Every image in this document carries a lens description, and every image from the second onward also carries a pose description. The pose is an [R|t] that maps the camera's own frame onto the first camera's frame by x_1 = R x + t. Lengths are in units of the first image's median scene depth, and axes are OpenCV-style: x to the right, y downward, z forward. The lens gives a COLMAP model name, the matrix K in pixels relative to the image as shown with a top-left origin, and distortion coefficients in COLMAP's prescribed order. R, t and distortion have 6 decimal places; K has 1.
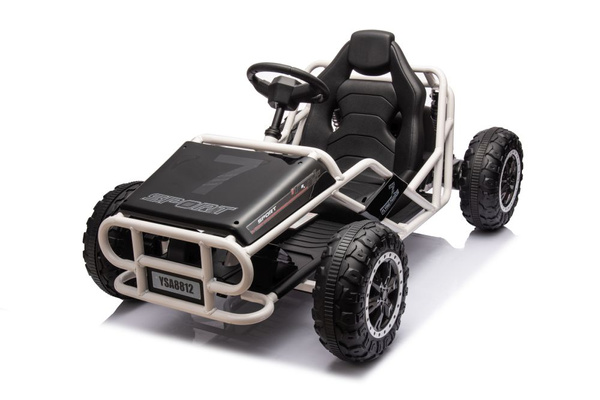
lens RADIAL K [[807.0, 0, 297.2], [0, 807.0, 202.5], [0, 0, 1]] dist [0.039775, 0.000000]
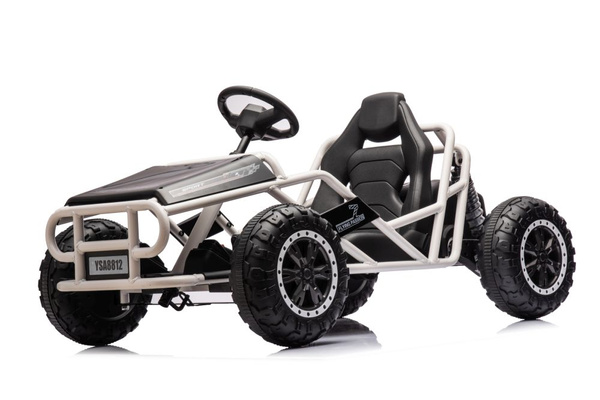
lens RADIAL K [[1503.5, 0, 302.4], [0, 1503.5, 201.4], [0, 0, 1]] dist [0.848019, 0.000000]
pose [[0.974769, -0.011501, -0.222918, 0.392141], [-0.067960, 0.935968, -0.345464, 0.510952], [0.212617, 0.351898, 0.911571, -0.552174]]
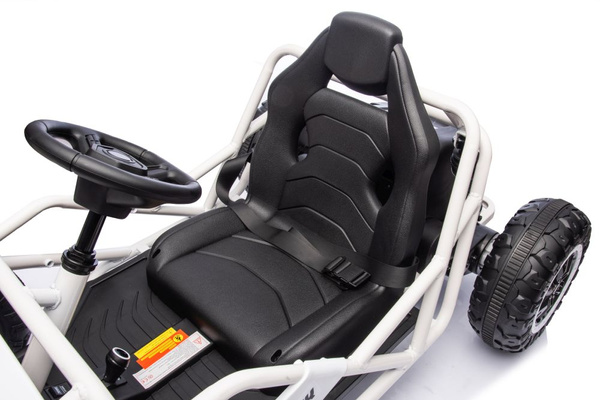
lens RADIAL K [[529.0, 0, 283.3], [0, 529.0, 190.8], [0, 0, 1]] dist [-0.037894, -0.000403]
pose [[0.968543, 0.157457, -0.192694, 0.128845], [-0.094422, 0.948986, 0.300850, -0.206402], [0.230235, -0.273192, 0.934001, 0.628425]]
